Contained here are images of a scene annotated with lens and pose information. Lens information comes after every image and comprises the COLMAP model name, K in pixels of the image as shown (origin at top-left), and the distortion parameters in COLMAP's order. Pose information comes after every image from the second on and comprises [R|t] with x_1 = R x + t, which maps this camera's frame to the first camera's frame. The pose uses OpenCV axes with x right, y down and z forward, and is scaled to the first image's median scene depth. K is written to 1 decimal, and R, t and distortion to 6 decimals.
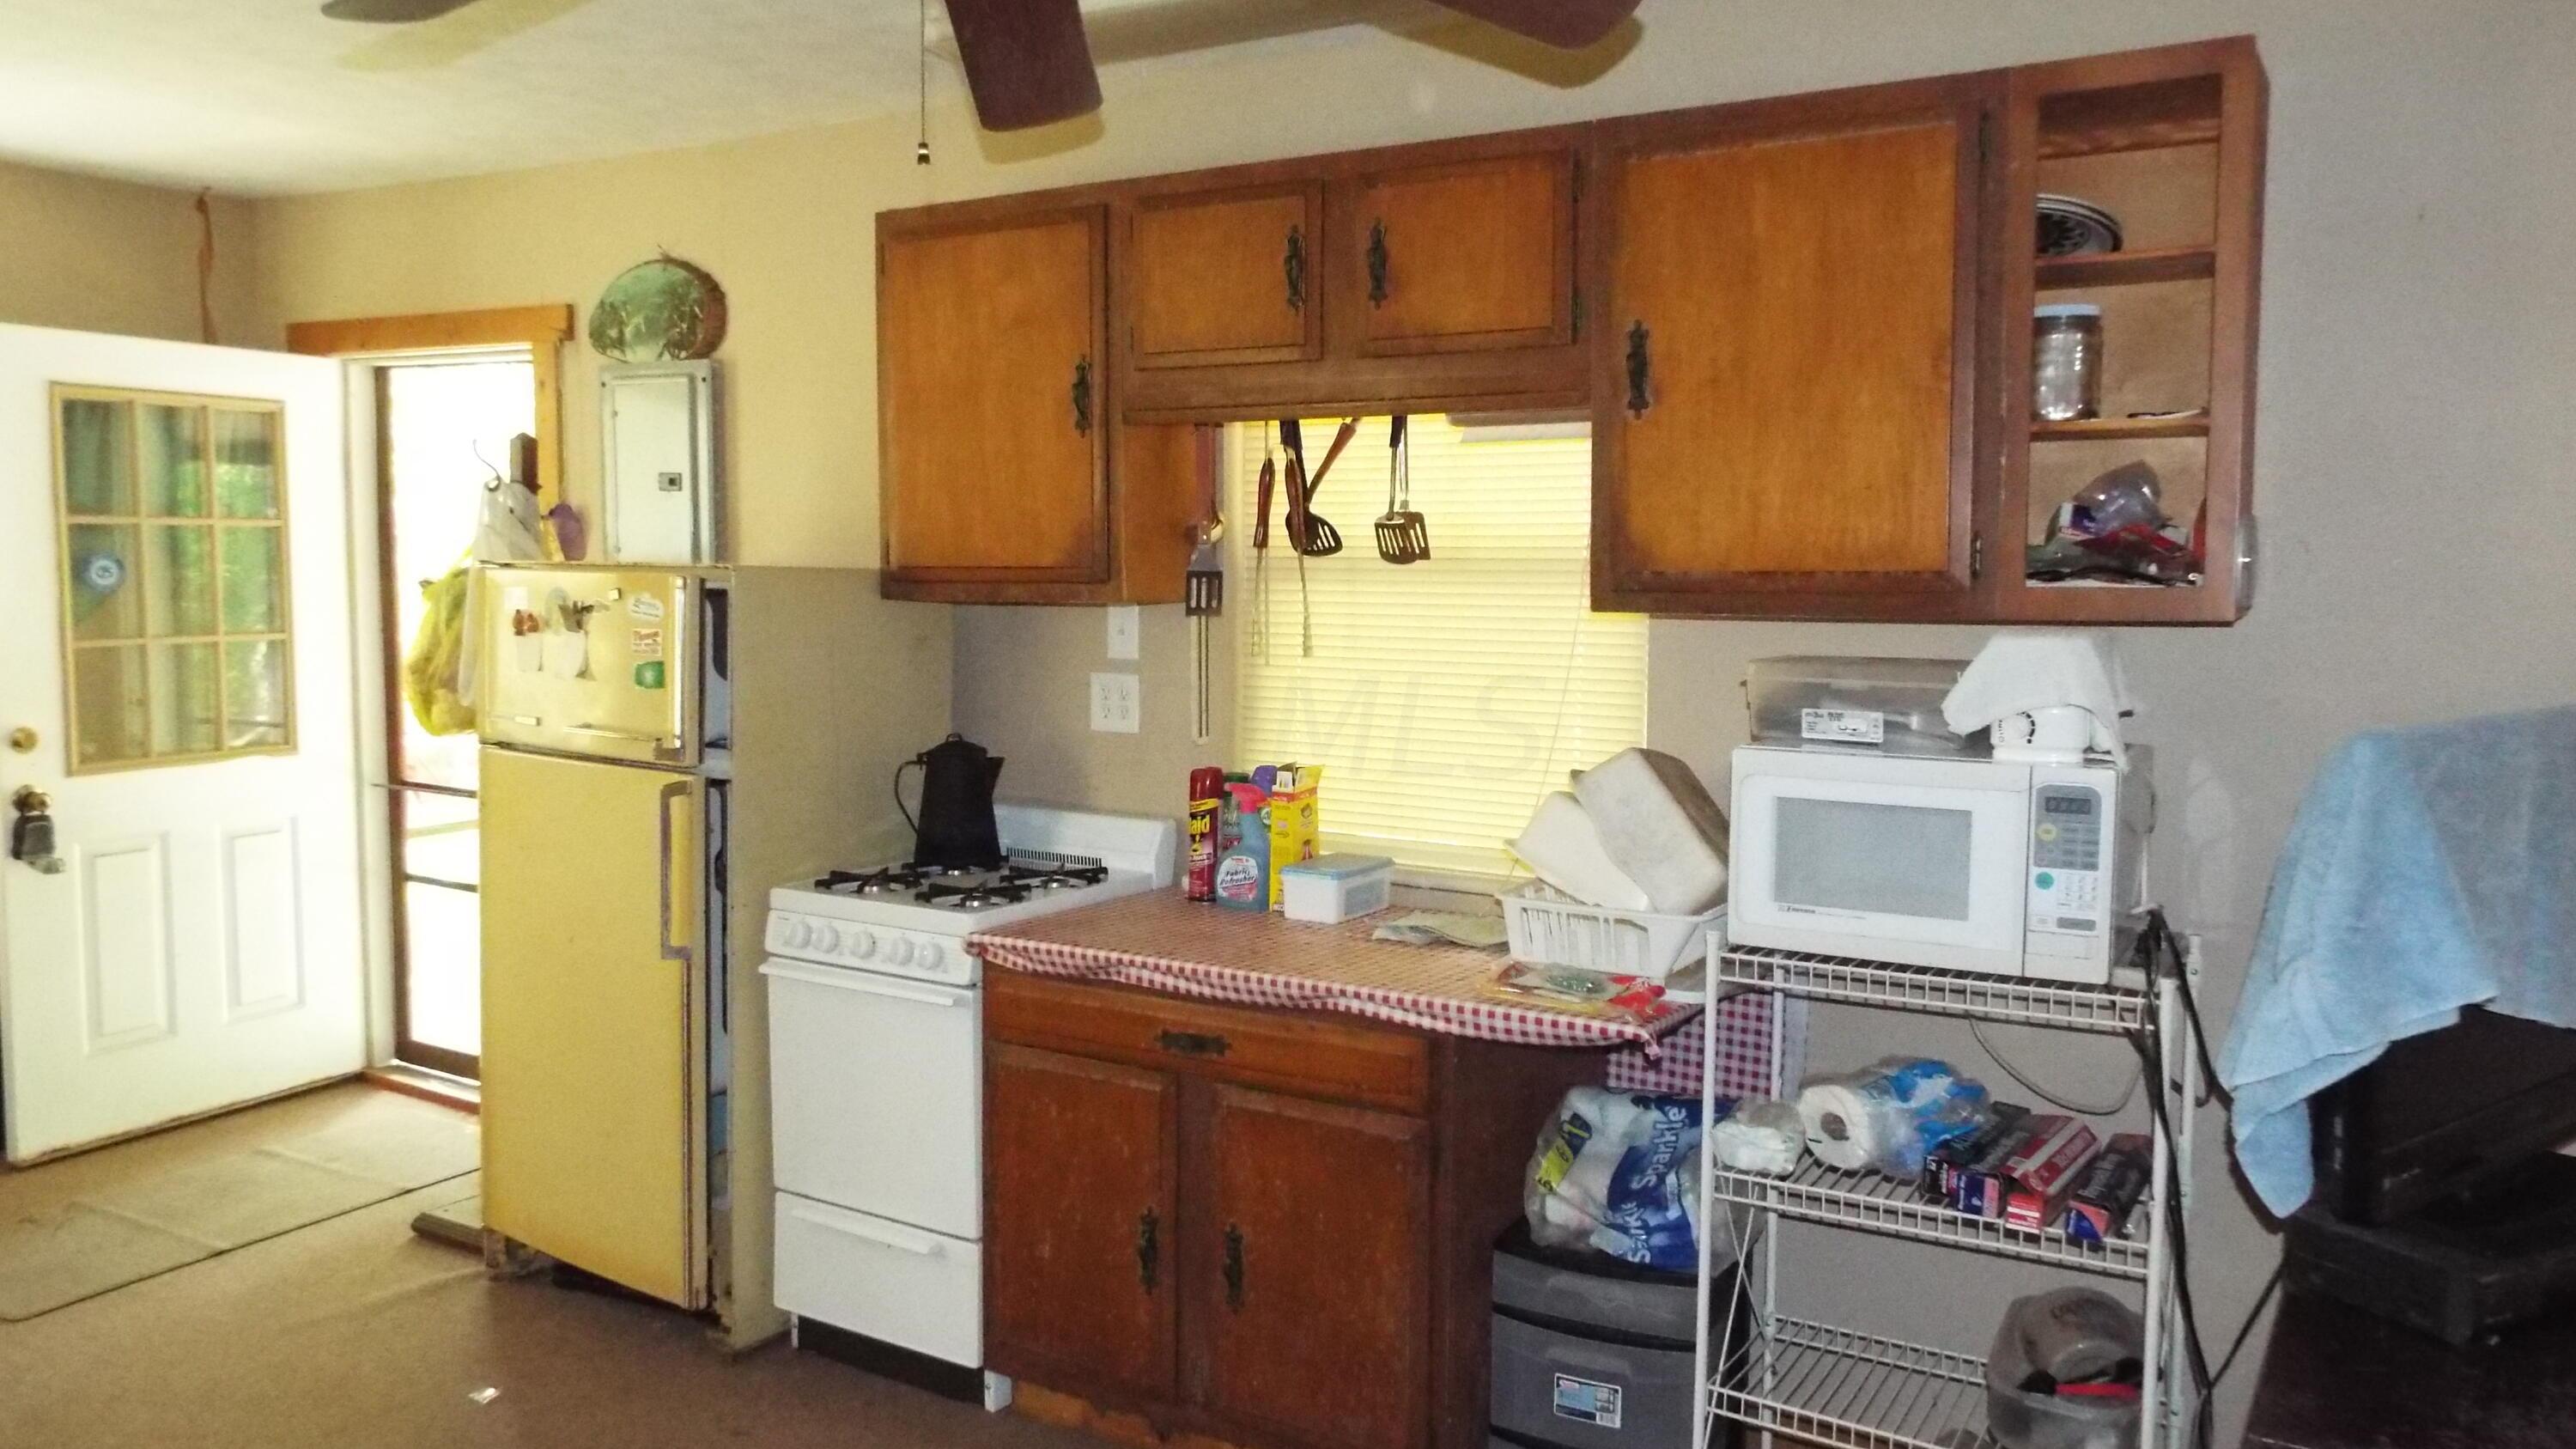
lens RADIAL K [[1908.7, 0, 1293.6], [0, 1908.7, 730.2], [0, 0, 1]] dist [-0.020254, 0.050446]
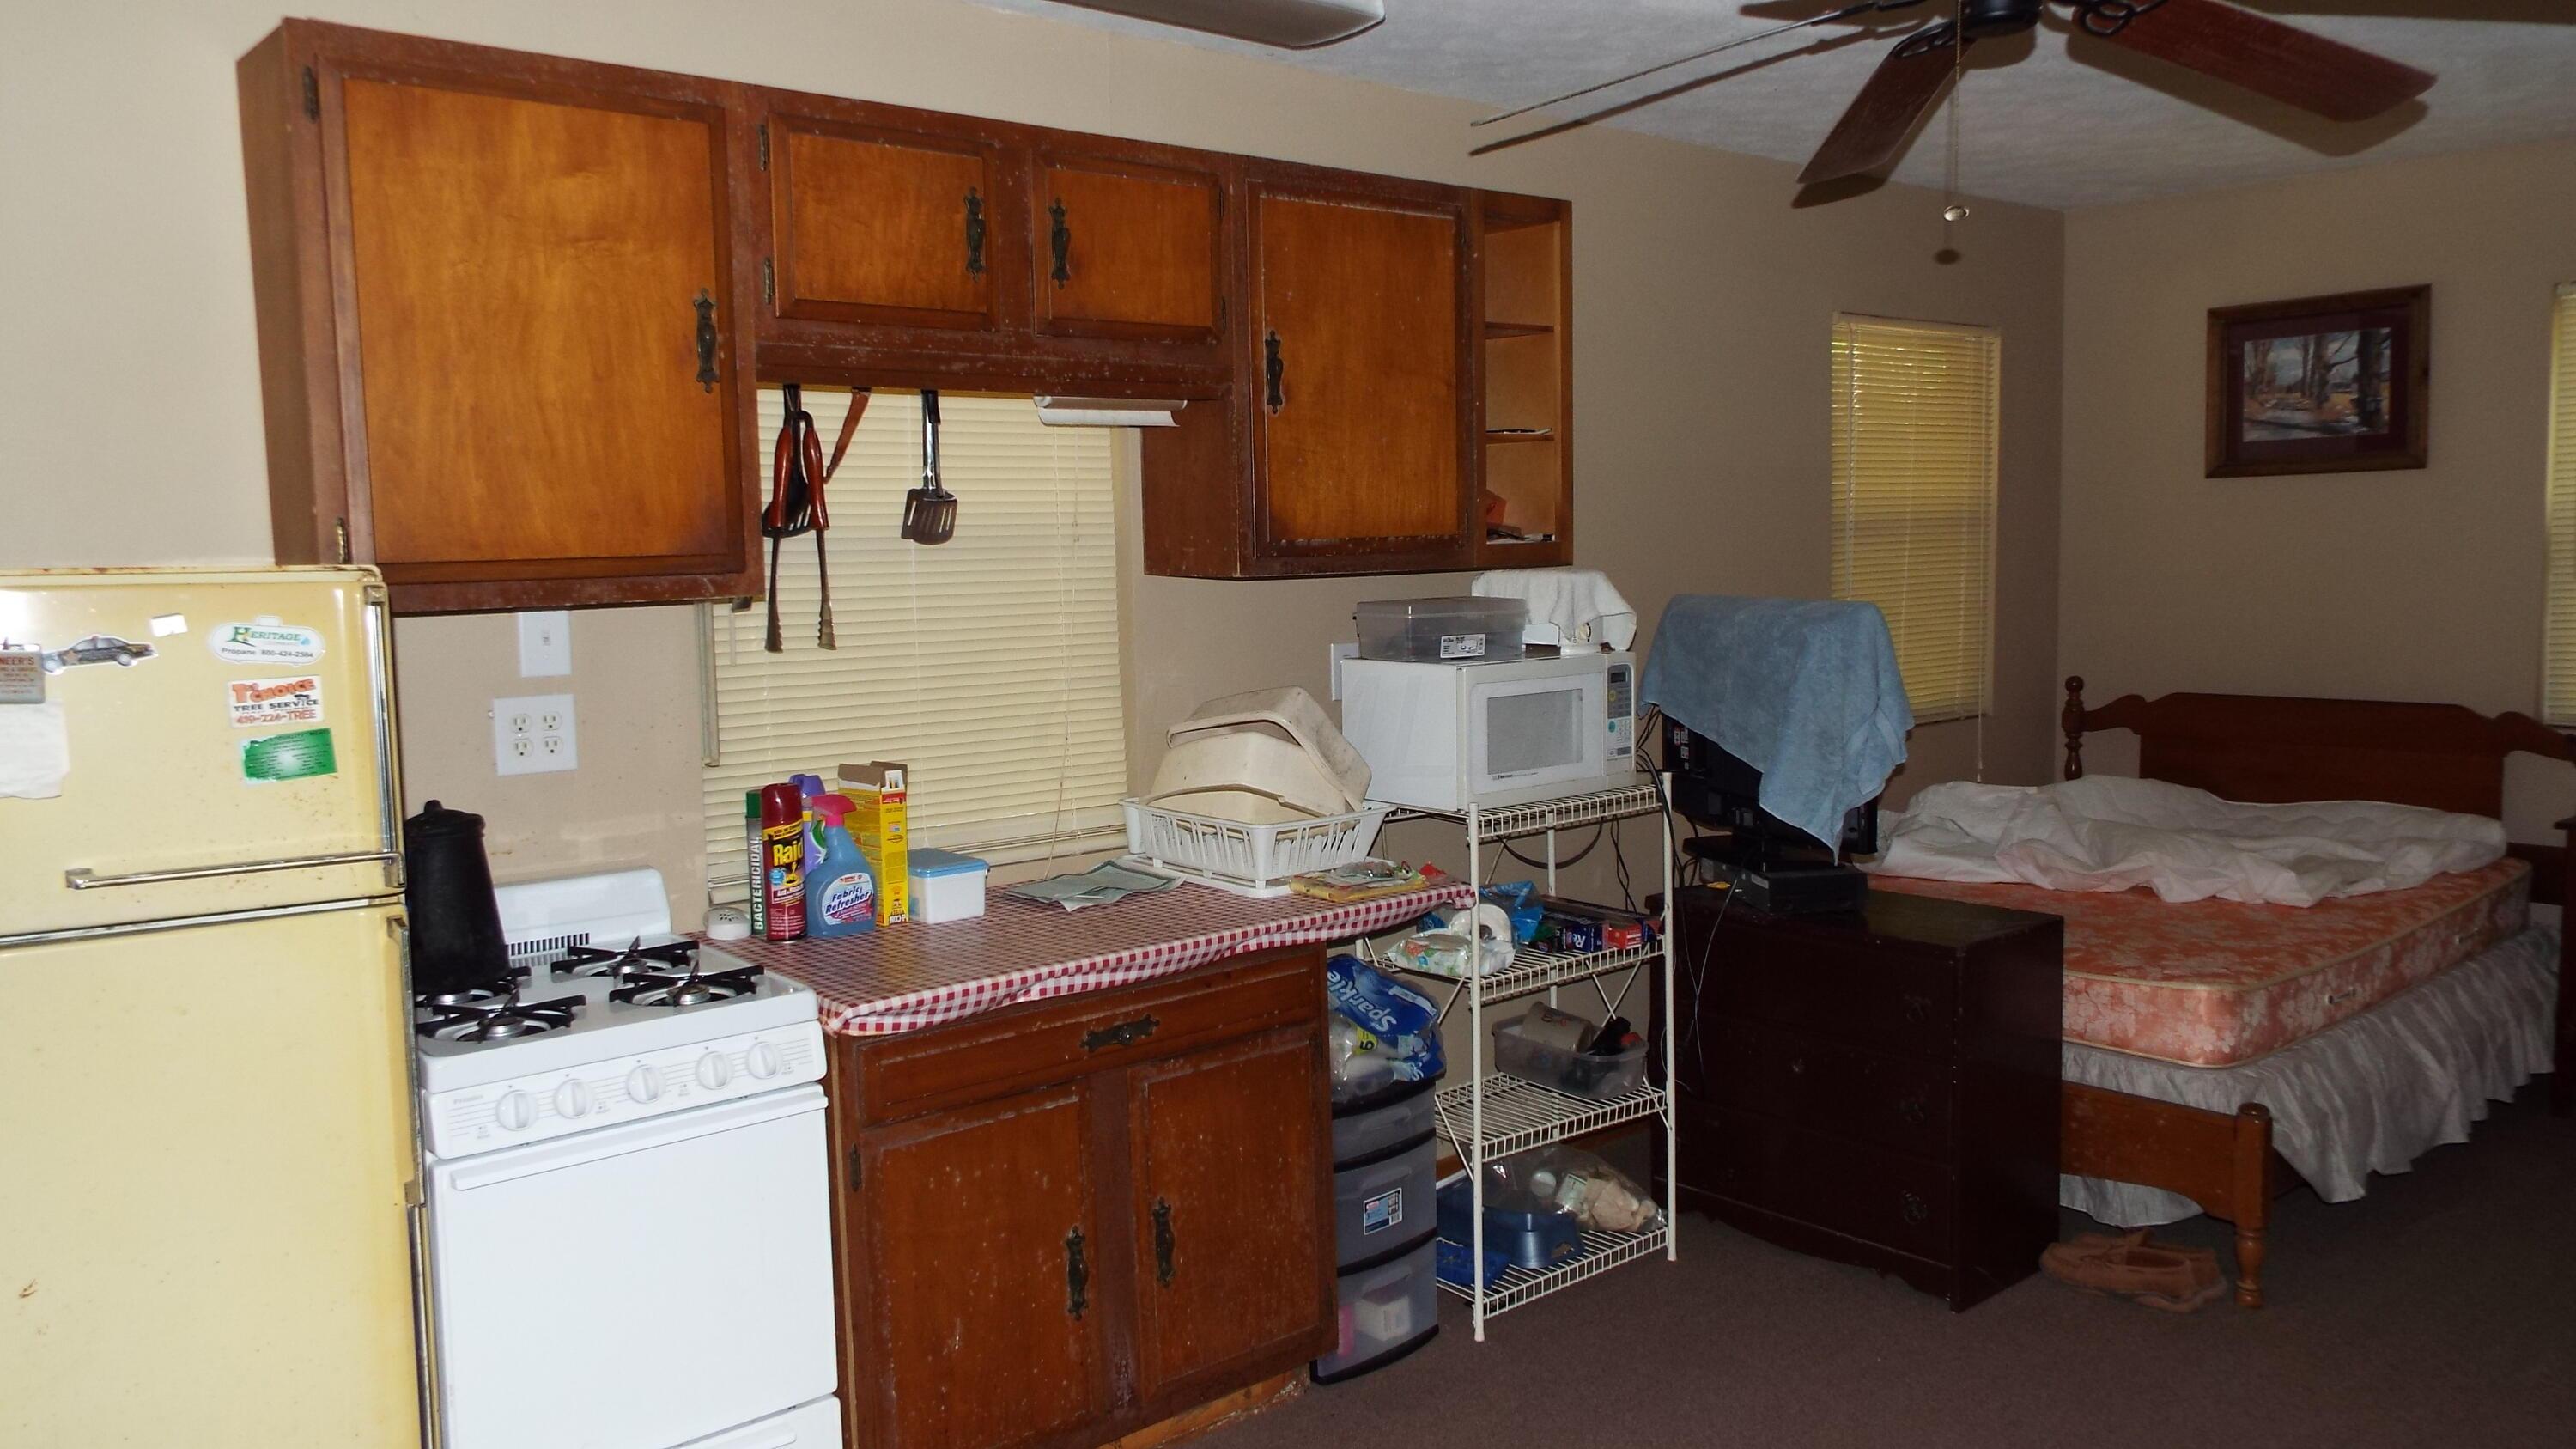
lens RADIAL K [[1908.7, 0, 1295.7], [0, 1908.7, 731.8], [0, 0, 1]] dist [-0.020254, 0.050446]
pose [[0.293041, -0.110929, 0.949643, -0.962820], [0.107753, 0.990750, 0.082481, -0.061080], [-0.950009, 0.078157, 0.302283, 0.629517]]
